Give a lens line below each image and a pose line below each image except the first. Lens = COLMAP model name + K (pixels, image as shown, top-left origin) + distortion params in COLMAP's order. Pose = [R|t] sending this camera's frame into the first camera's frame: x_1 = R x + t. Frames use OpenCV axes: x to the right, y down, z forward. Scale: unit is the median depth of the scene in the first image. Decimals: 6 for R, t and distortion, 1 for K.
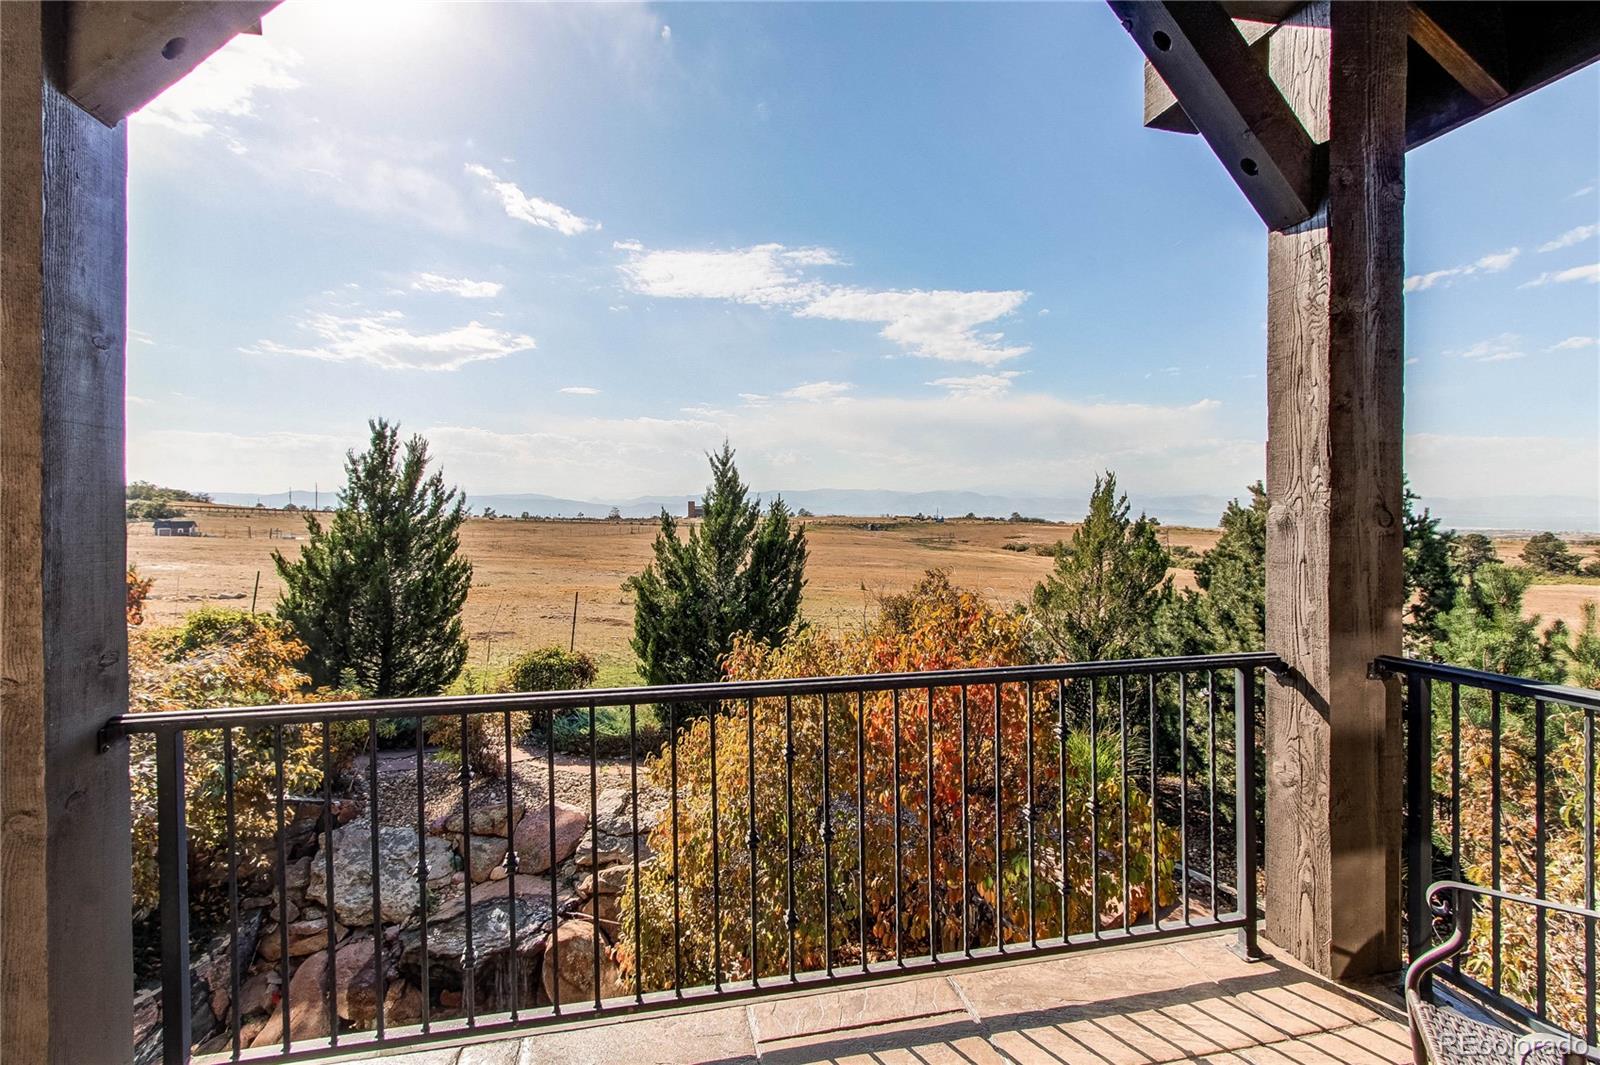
lens RADIAL K [[747.6, 0, 791.7], [0, 747.6, 528.3], [0, 0, 1]] dist [-0.001547, 0.006906]
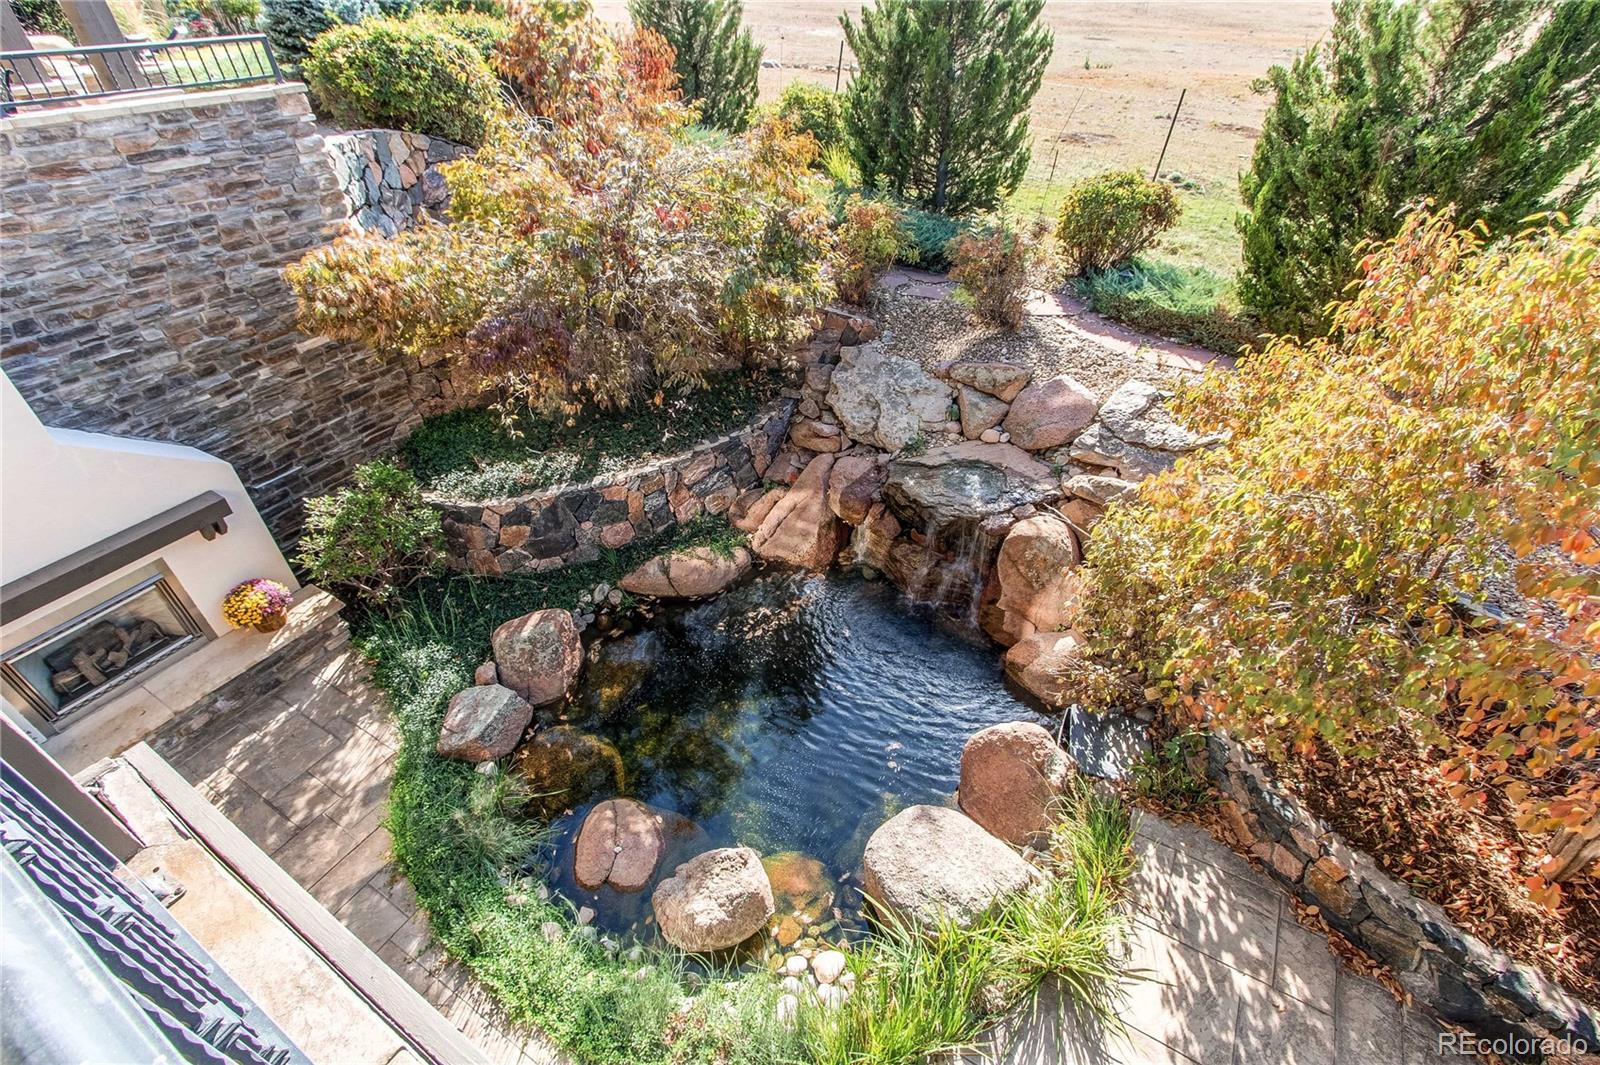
lens RADIAL K [[747.6, 0, 791.7], [0, 747.6, 528.3], [0, 0, 1]] dist [-0.001547, 0.006906]
pose [[0.735602, 0.390625, -0.553445, -0.012141], [0.009392, 0.811038, 0.584918, 0.006897], [0.677348, -0.435465, 0.592933, 0.209388]]
